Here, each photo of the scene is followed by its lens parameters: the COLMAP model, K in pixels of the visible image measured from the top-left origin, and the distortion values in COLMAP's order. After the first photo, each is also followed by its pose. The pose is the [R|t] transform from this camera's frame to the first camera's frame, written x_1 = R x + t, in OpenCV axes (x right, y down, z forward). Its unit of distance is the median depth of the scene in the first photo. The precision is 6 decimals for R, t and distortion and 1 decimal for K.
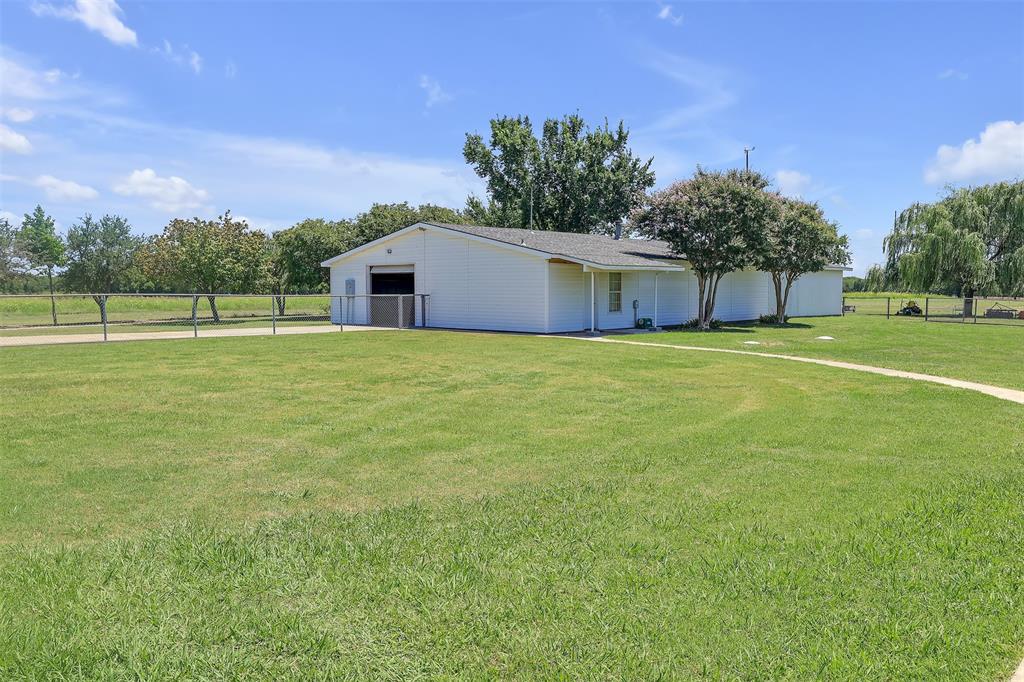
lens RADIAL K [[832.7, 0, 506.0], [0, 832.7, 347.0], [0, 0, 1]] dist [-0.002980, 0.005368]
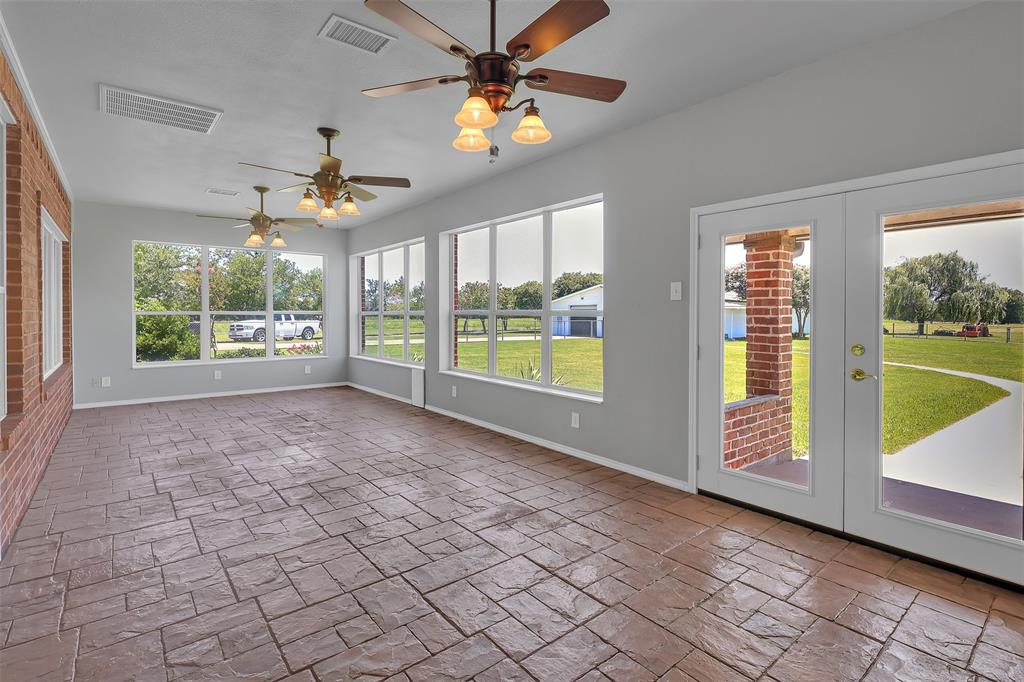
lens RADIAL K [[483.0, 0, 496.1], [0, 483.0, 307.2], [0, 0, 1]] dist [-0.015559, -0.000516]
pose [[0.976135, -0.000622, -0.217162, -0.062450], [-0.018072, 0.996295, -0.084084, 0.004040], [0.216410, 0.086001, 0.972507, -0.104938]]
